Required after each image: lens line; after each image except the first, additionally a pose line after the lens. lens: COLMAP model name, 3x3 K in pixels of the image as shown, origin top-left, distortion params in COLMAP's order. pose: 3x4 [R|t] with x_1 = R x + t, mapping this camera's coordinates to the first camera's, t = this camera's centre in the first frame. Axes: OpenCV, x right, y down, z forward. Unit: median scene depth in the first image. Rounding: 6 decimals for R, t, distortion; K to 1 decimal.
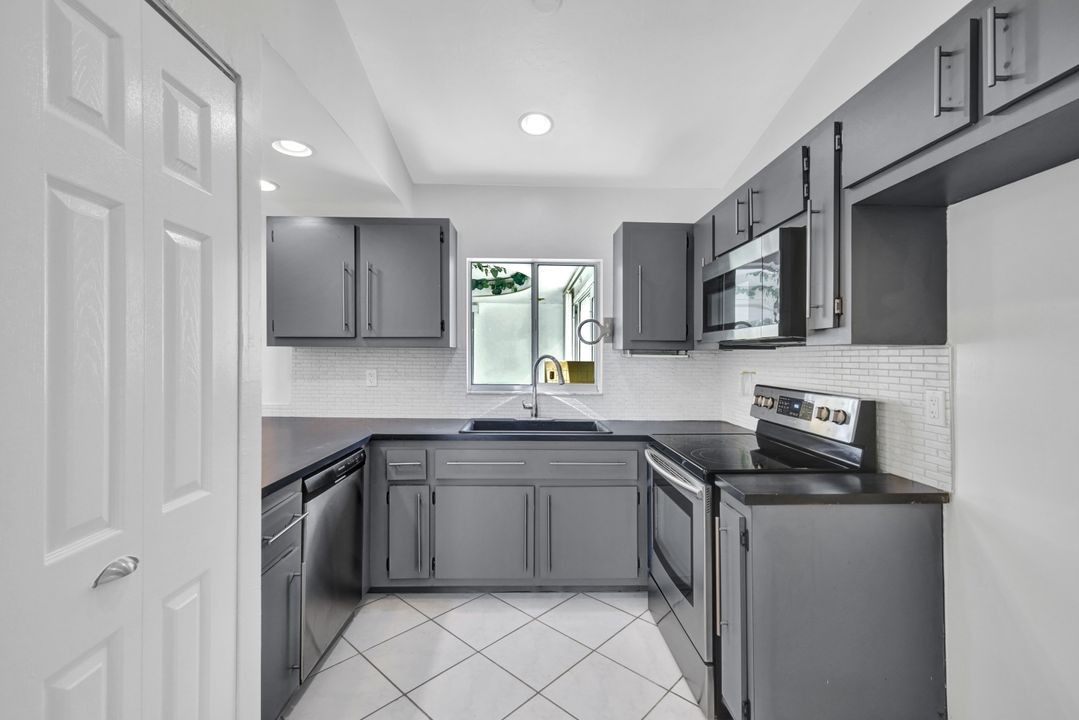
lens RADIAL K [[469.6, 0, 535.7], [0, 469.6, 352.7], [0, 0, 1]] dist [-0.002719, 0.000807]
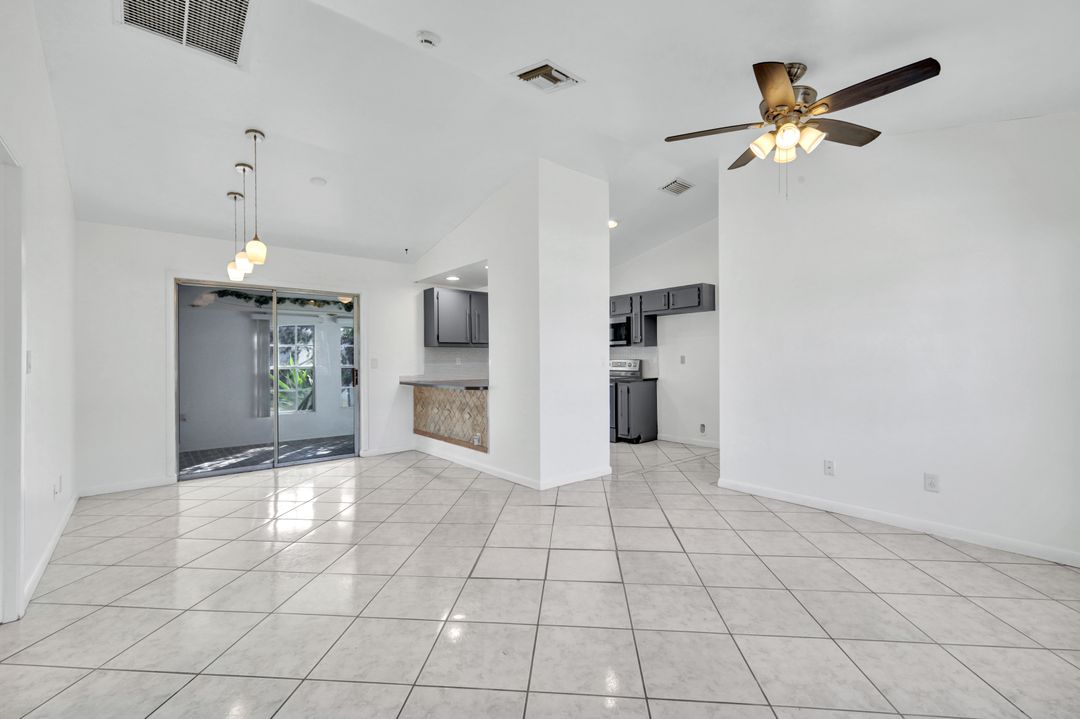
lens RADIAL K [[470.0, 0, 540.2], [0, 470.0, 351.8], [0, 0, 1]] dist [-0.002719, 0.000807]
pose [[0.780626, -0.003891, 0.624986, -1.743081], [0.010448, 0.999922, -0.006825, 0.034212], [-0.624911, 0.011858, 0.780606, -1.131526]]
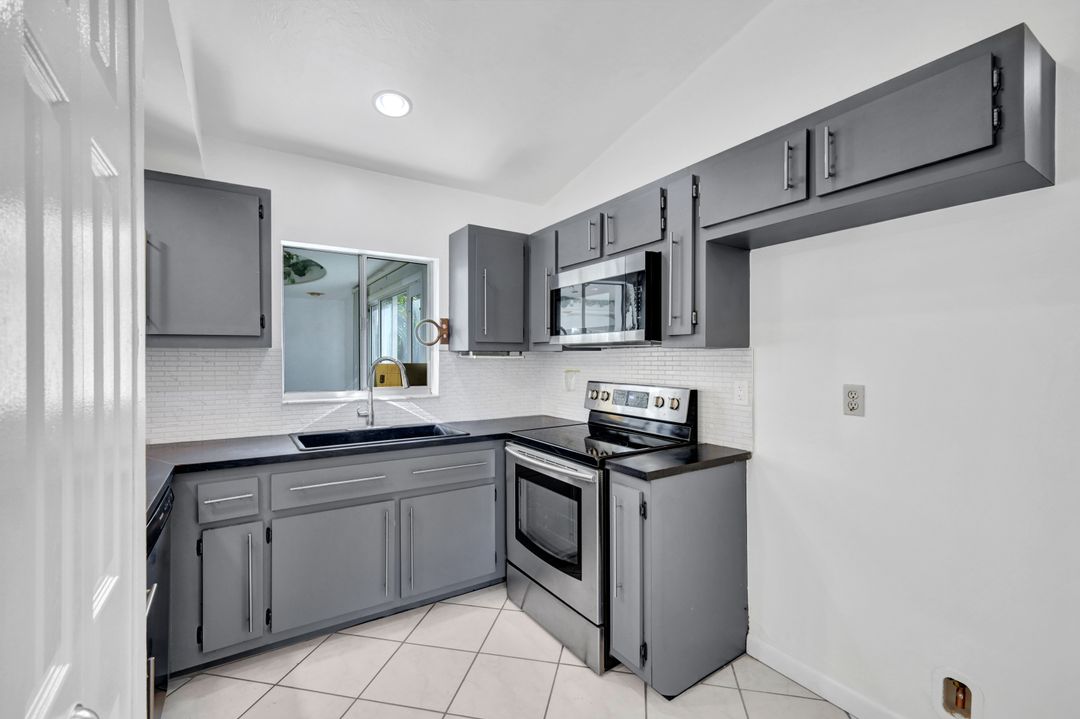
lens RADIAL K [[470.0, 0, 536.4], [0, 470.0, 356.8], [0, 0, 1]] dist [-0.002719, 0.000807]
pose [[0.853297, -0.007865, 0.521366, -0.246797], [0.003940, 0.999955, 0.008636, -0.002770], [-0.521410, -0.005315, 0.853290, 0.073660]]
